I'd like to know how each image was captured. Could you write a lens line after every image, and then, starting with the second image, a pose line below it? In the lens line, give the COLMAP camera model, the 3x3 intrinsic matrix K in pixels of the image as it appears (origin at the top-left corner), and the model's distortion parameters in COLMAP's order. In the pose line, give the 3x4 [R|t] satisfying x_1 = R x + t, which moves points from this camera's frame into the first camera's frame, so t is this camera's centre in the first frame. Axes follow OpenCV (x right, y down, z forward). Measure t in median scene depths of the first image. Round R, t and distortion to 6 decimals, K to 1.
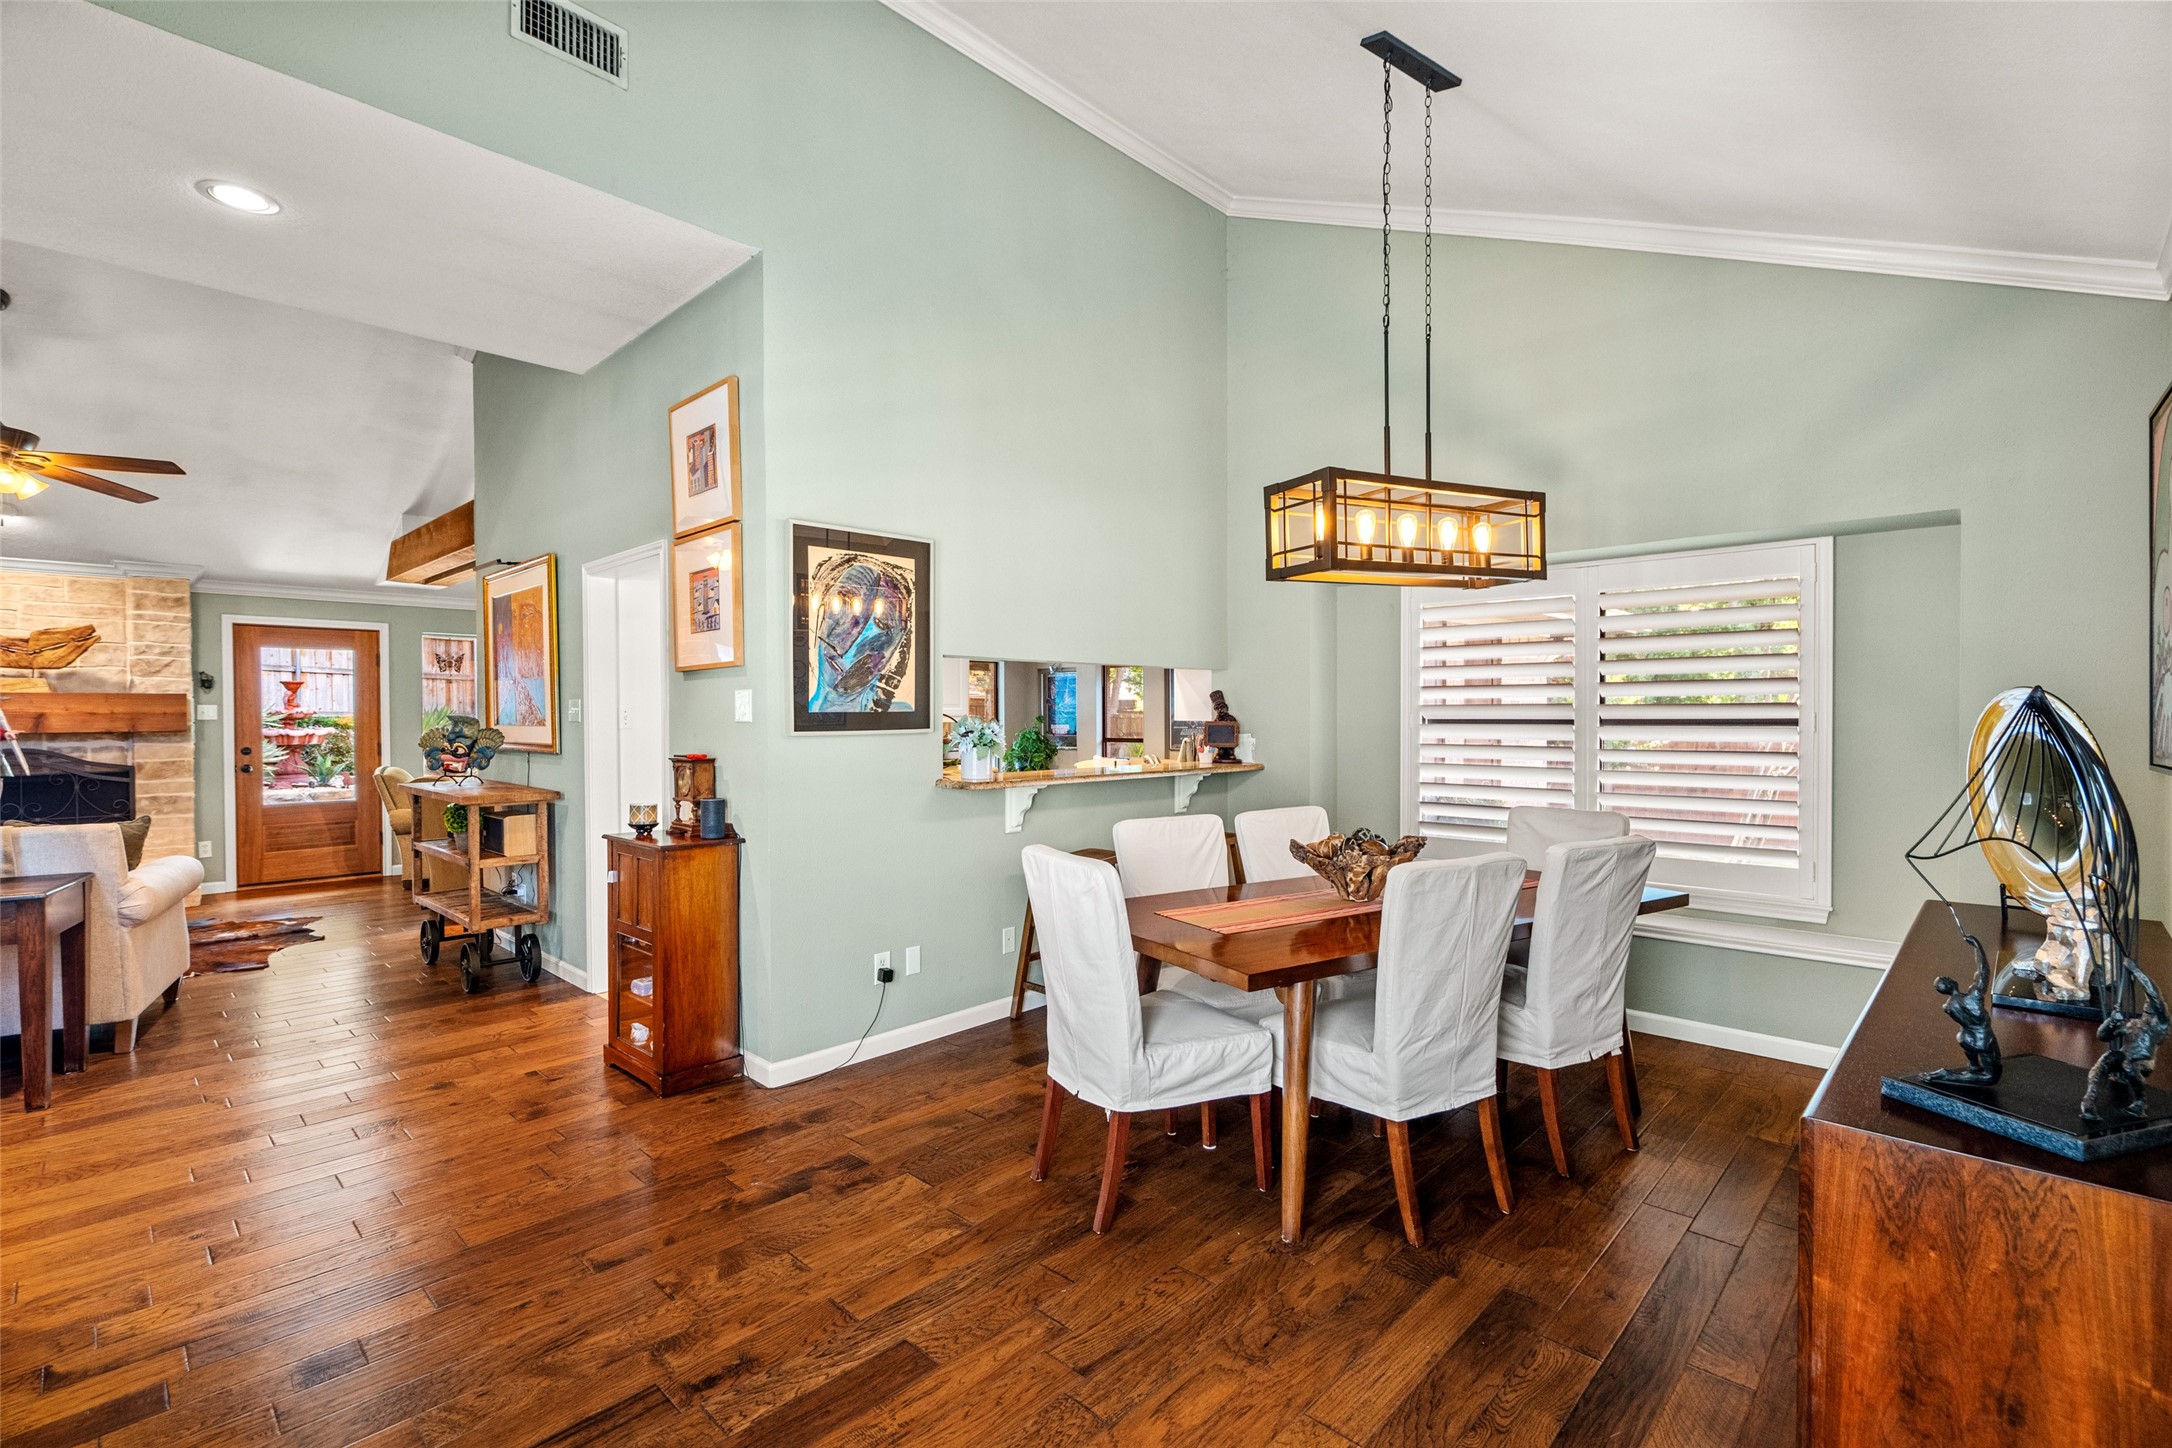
lens RADIAL K [[982.5, 0, 1081.9], [0, 982.5, 727.3], [0, 0, 1]] dist [-0.001200, 0.000837]
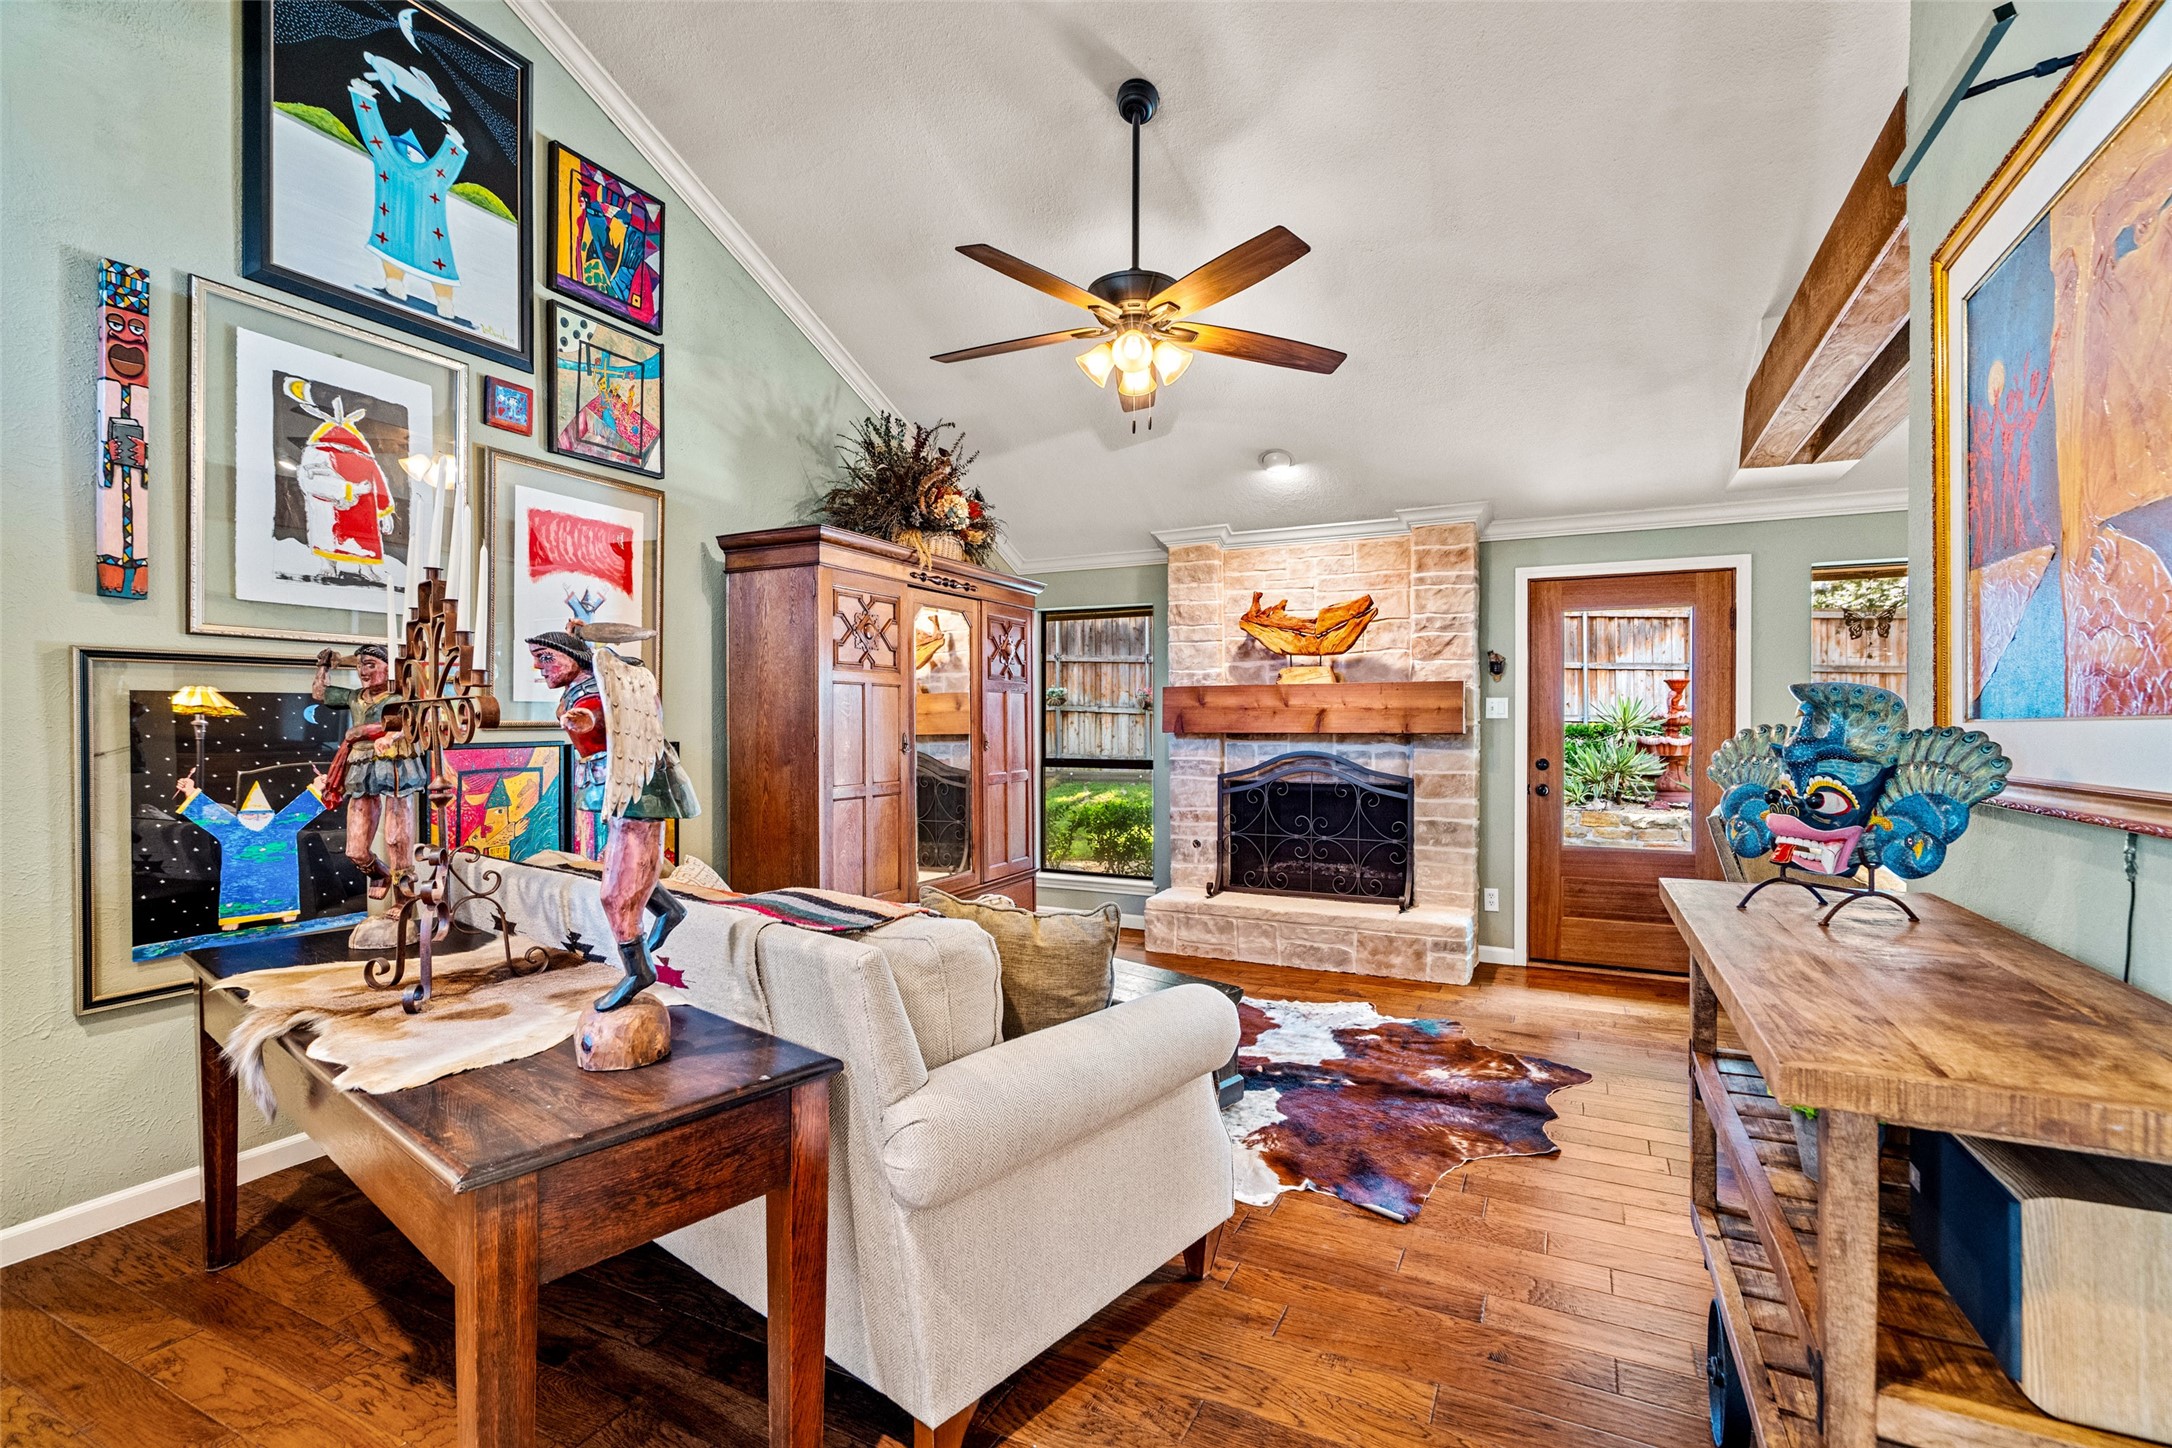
lens RADIAL K [[982.5, 0, 1091.2], [0, 982.5, 728.1], [0, 0, 1]] dist [-0.001200, 0.000837]
pose [[0.307312, 0.006887, -0.951584, -0.318845], [-0.018083, 0.999836, 0.001396, 0.003805], [0.951437, 0.016778, 0.307386, 0.528376]]
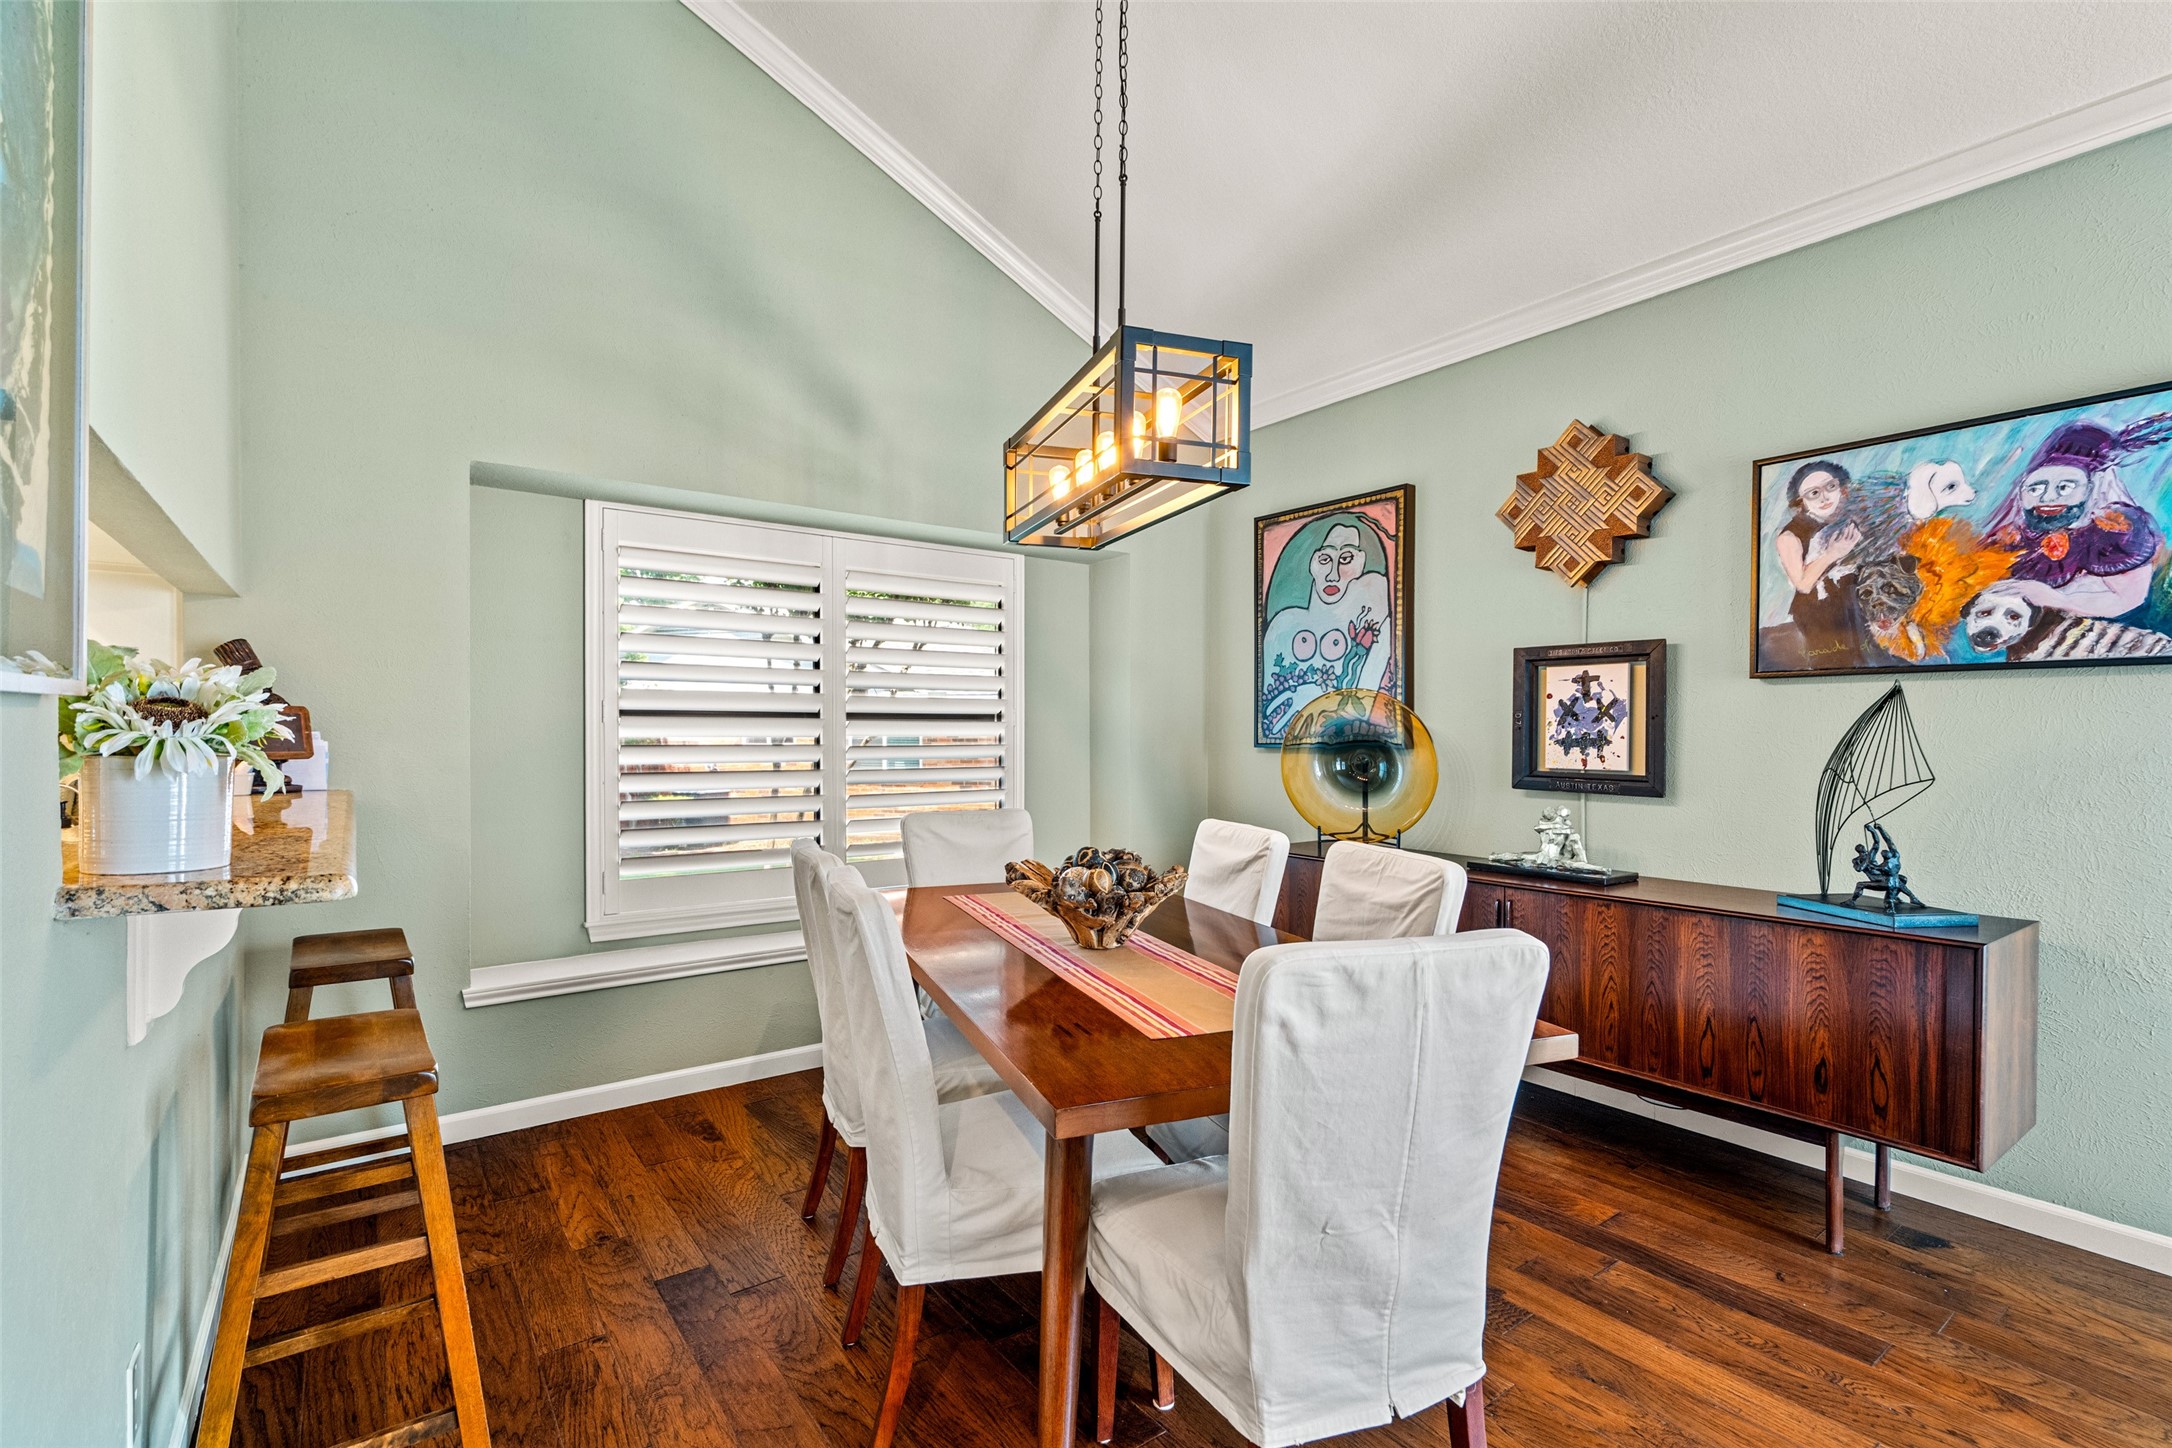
lens RADIAL K [[982.5, 0, 1087.1], [0, 982.5, 737.9], [0, 0, 1]] dist [-0.001200, 0.000837]
pose [[0.151827, -0.004131, 0.988398, -0.211763], [0.006782, 0.999972, 0.003138, 0.009420], [-0.988384, 0.006227, 0.151851, 0.440424]]
